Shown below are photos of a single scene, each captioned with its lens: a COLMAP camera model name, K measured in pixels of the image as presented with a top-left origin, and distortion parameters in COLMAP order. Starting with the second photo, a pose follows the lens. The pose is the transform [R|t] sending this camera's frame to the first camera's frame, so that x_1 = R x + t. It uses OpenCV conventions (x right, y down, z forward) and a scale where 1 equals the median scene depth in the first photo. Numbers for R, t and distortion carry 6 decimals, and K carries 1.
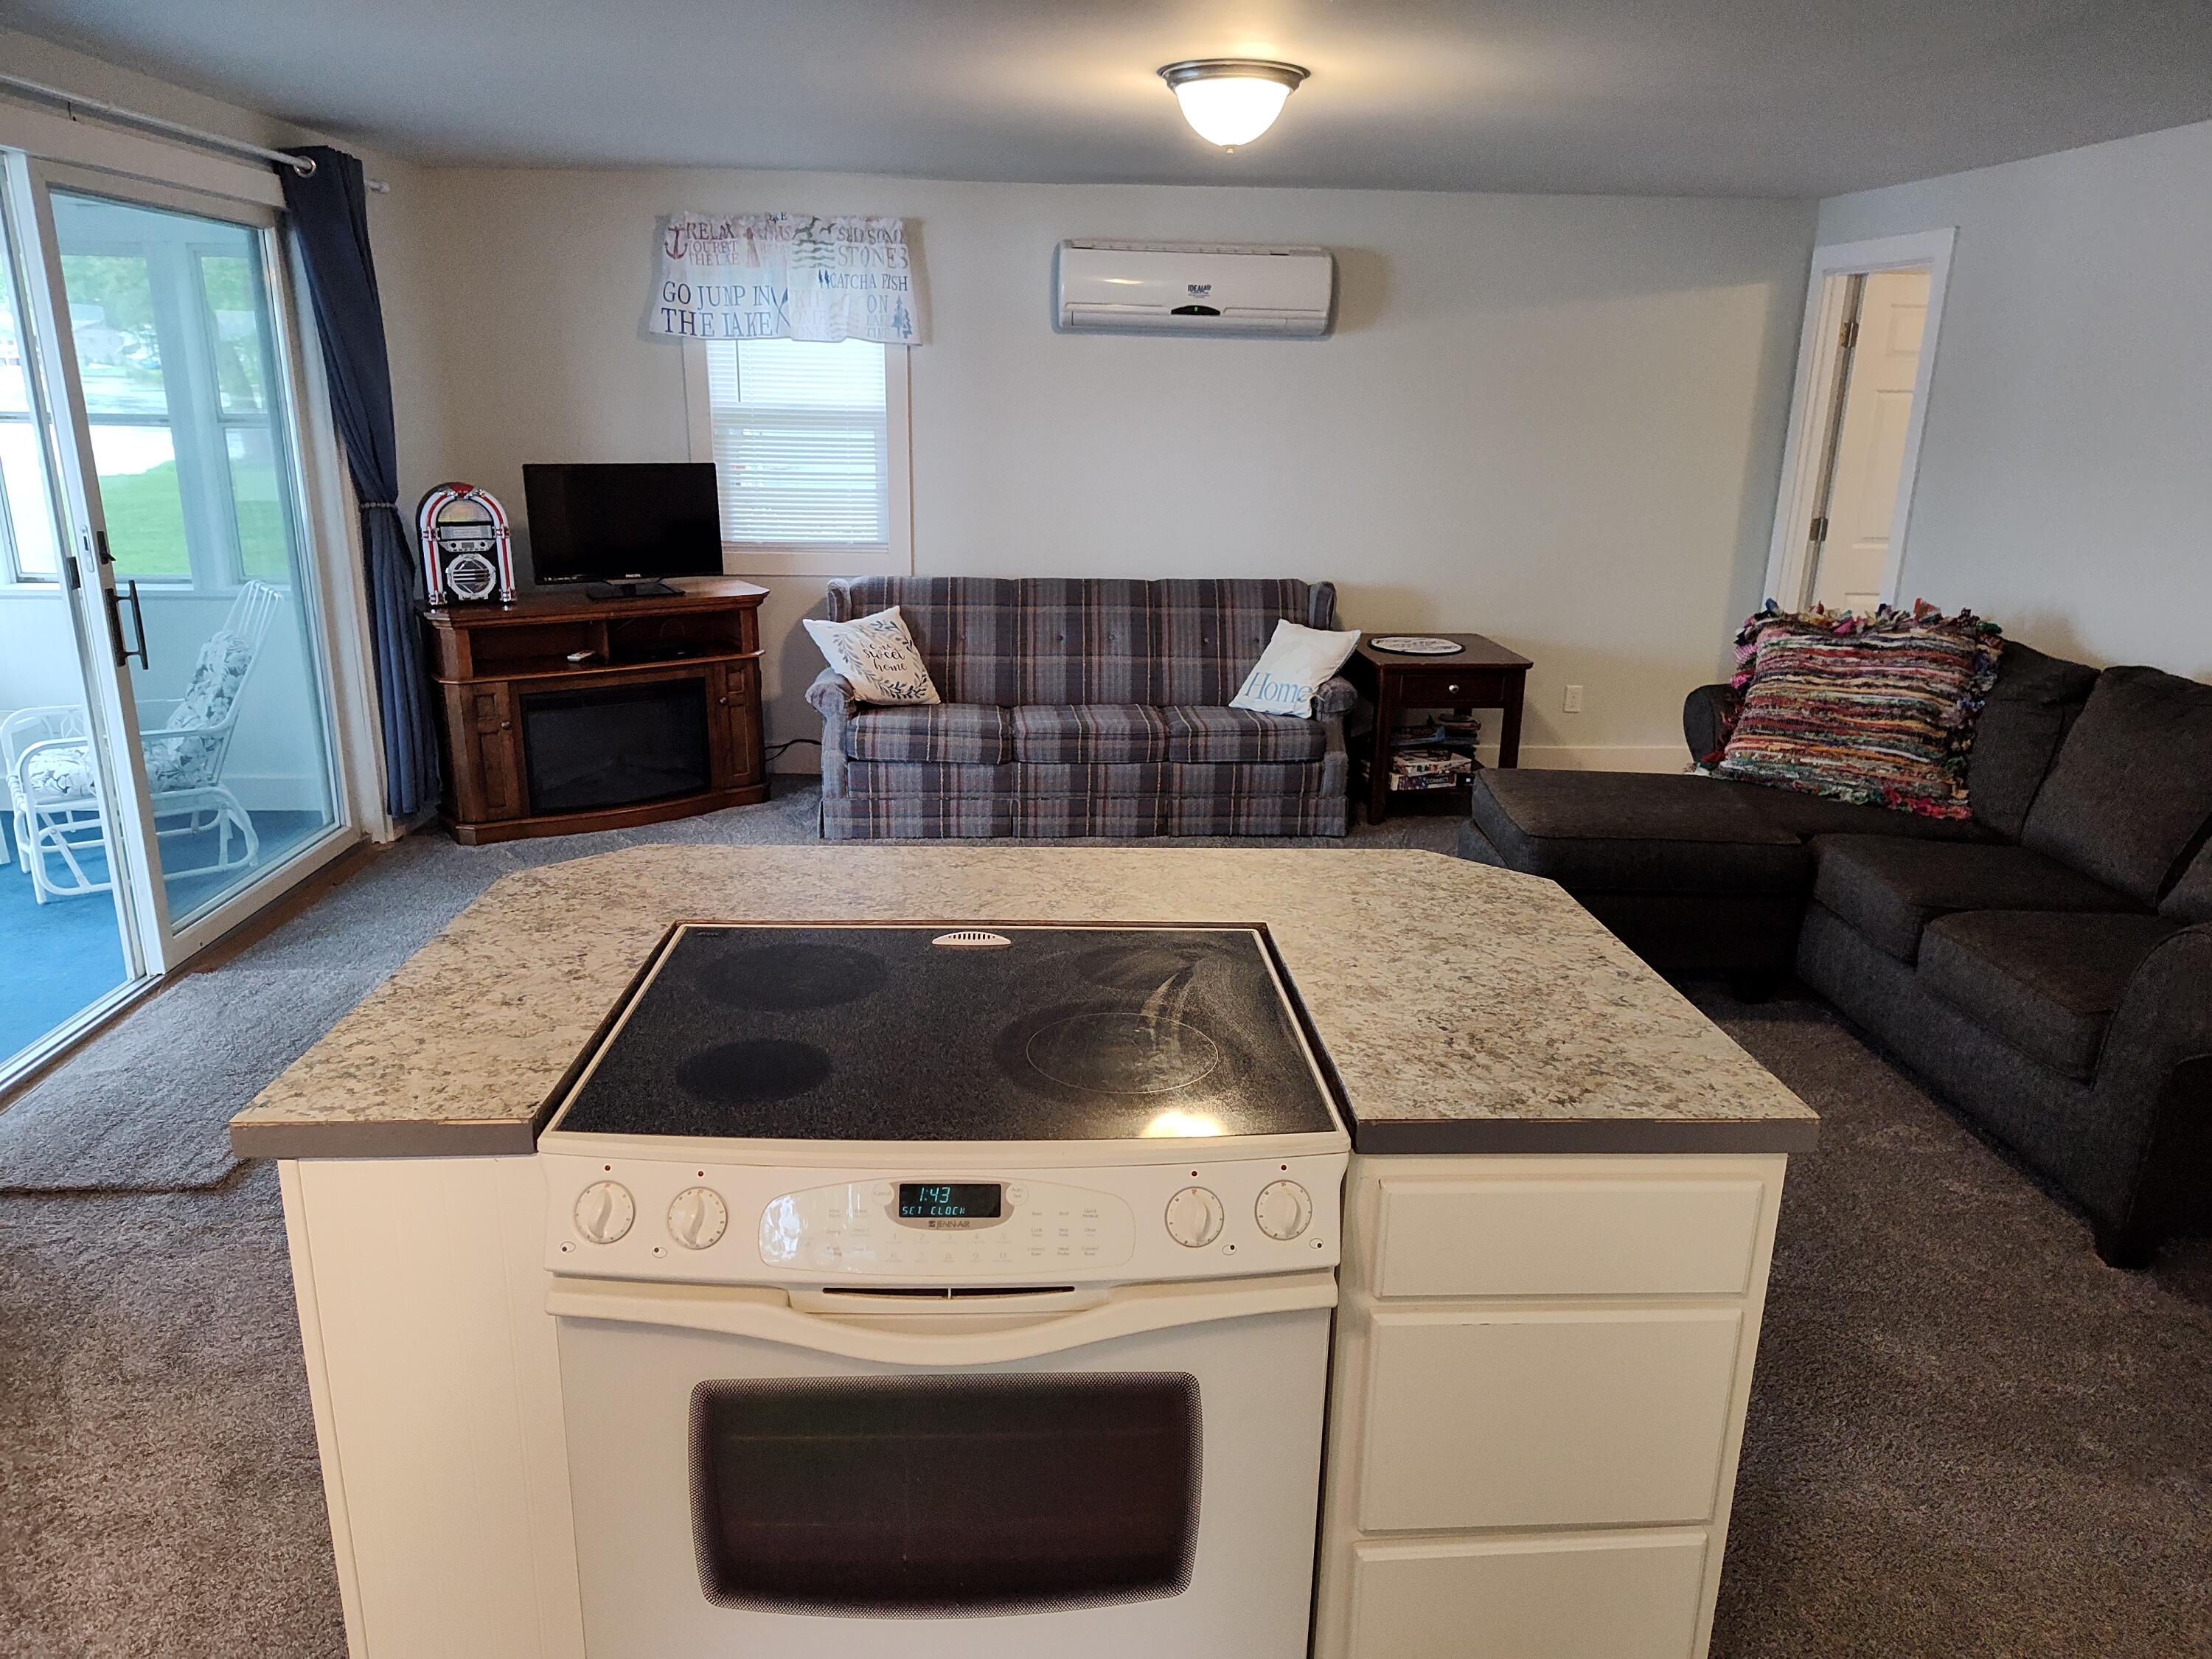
lens RADIAL K [[1505.5, 0, 1106.0], [0, 1505.5, 829.5], [0, 0, 1]] dist [-0.003920, -0.001302]
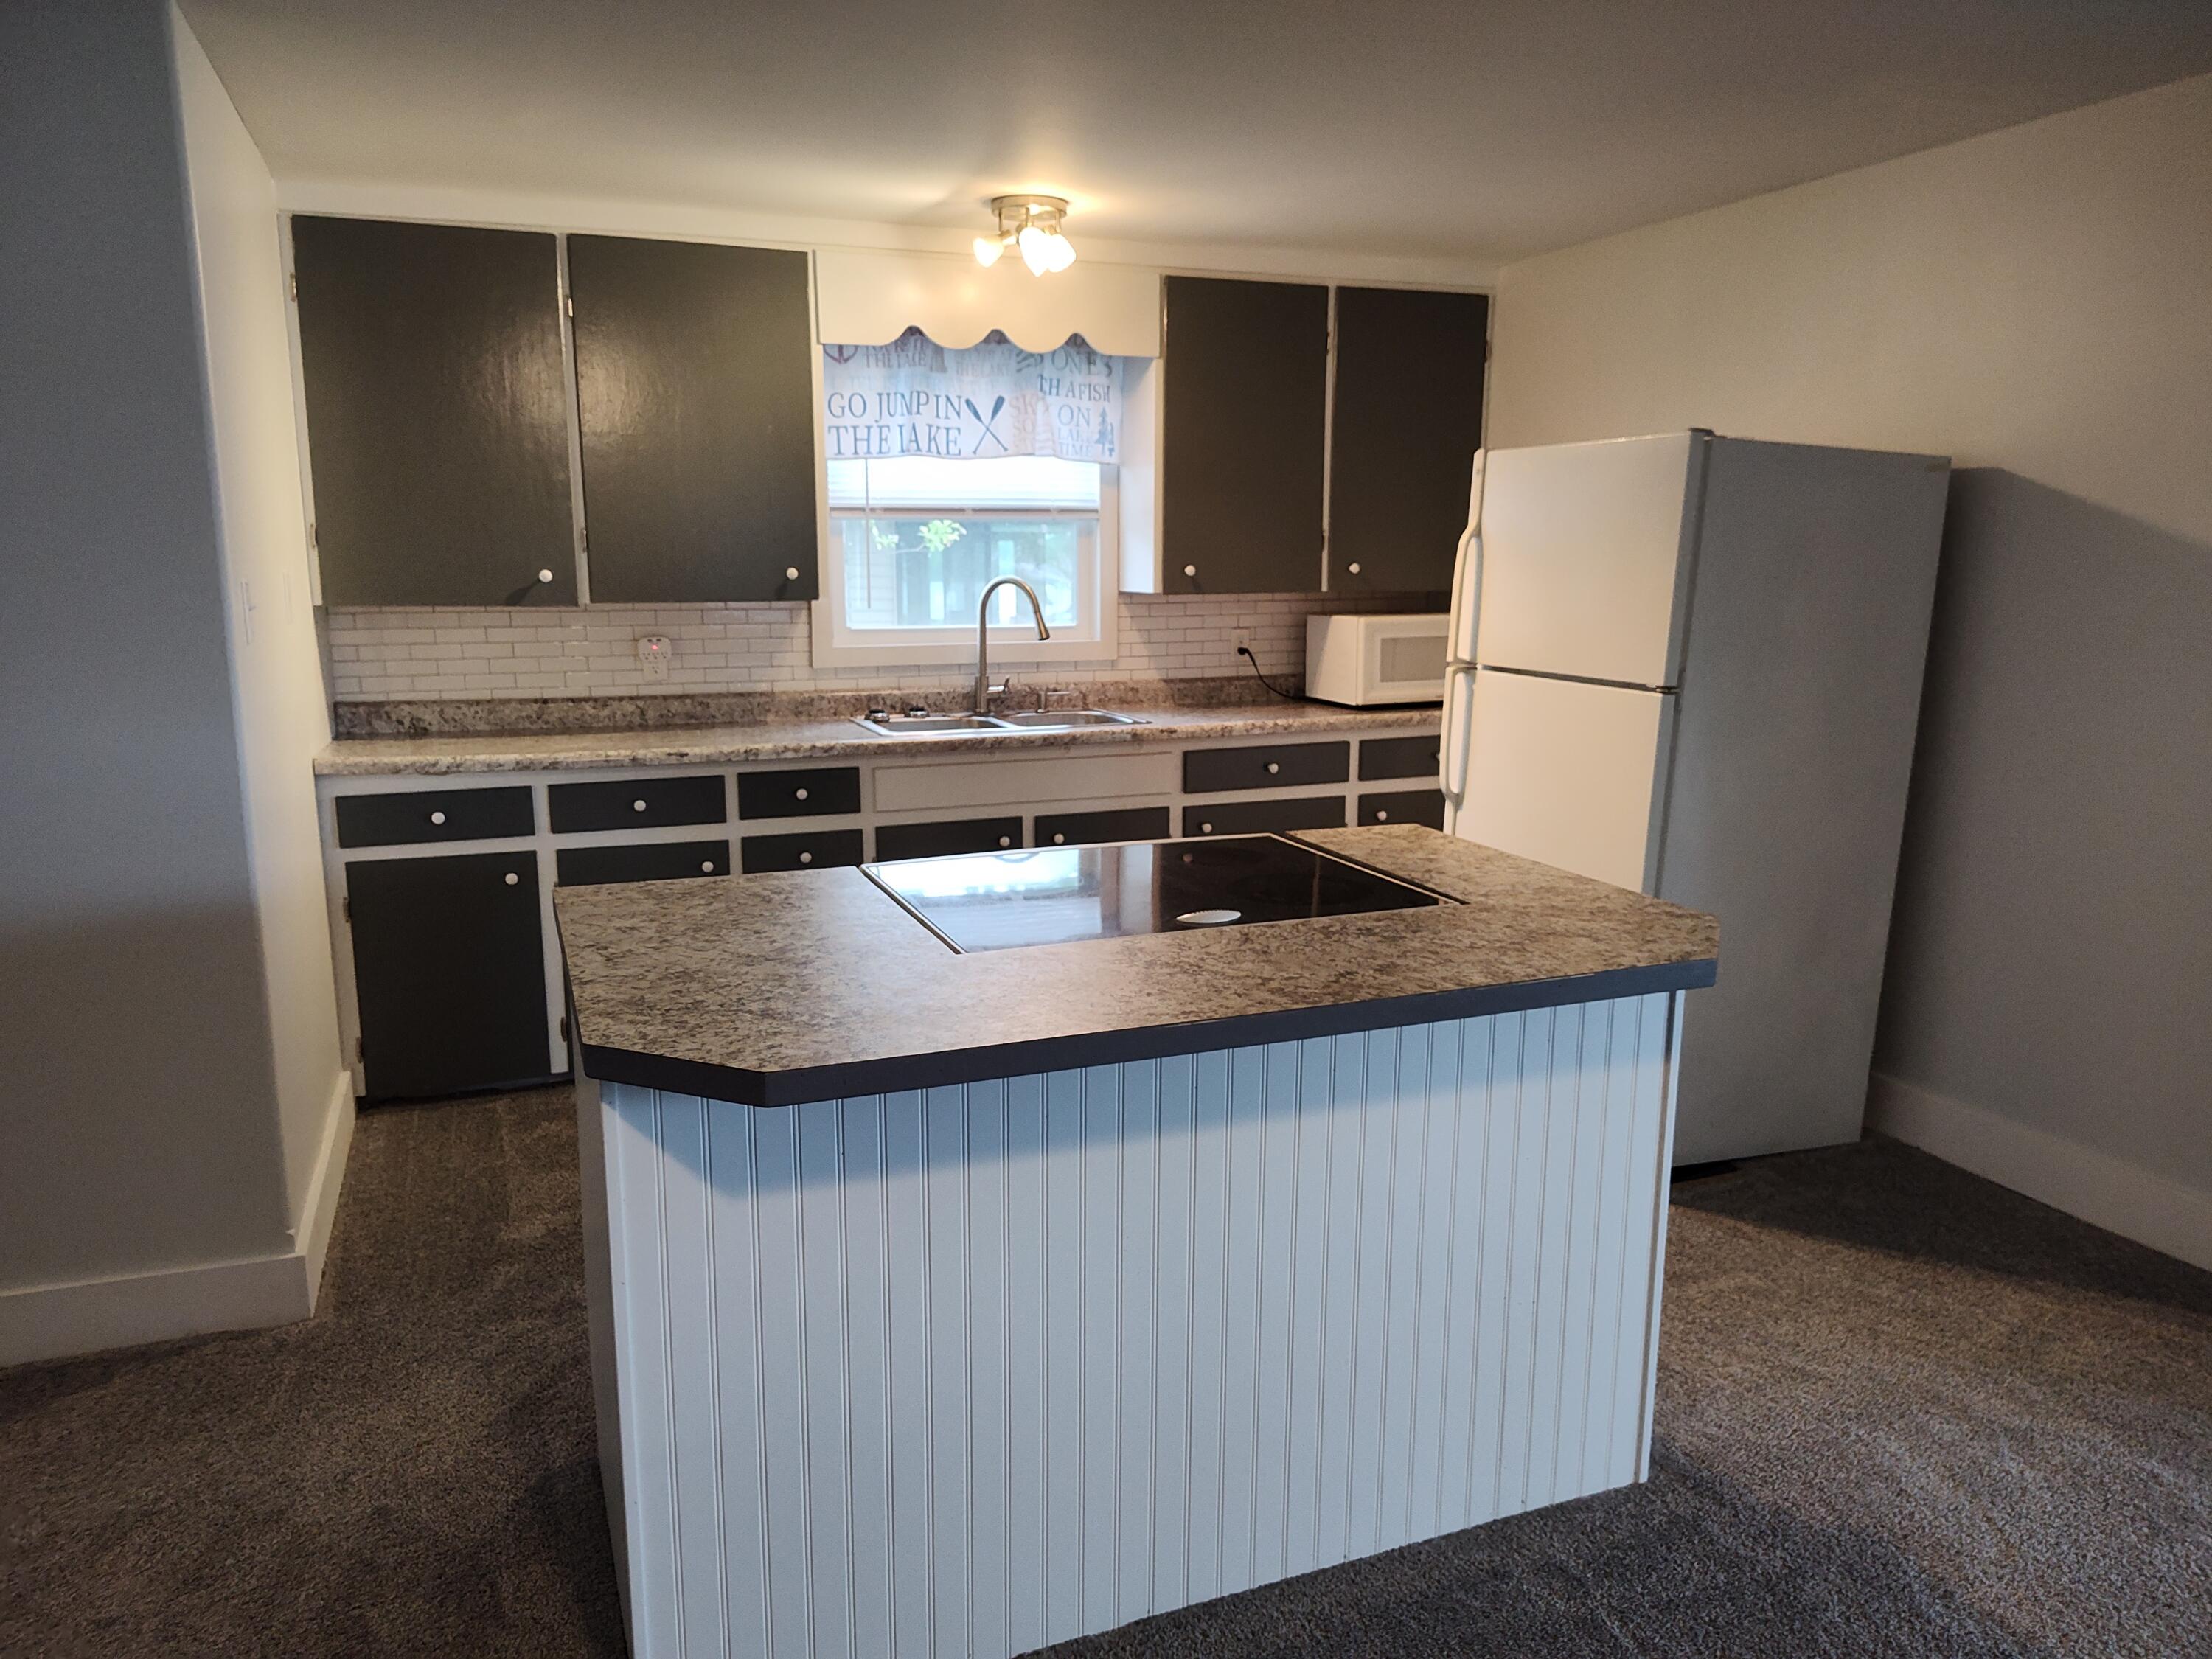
lens RADIAL K [[1505.5, 0, 1106.0], [0, 1505.5, 829.5], [0, 0, 1]] dist [-0.003920, -0.001302]
pose [[-0.944627, 0.035825, -0.326184, 0.299056], [-0.113184, 0.897449, 0.426350, -0.391357], [0.308008, 0.439661, -0.843700, 1.658942]]
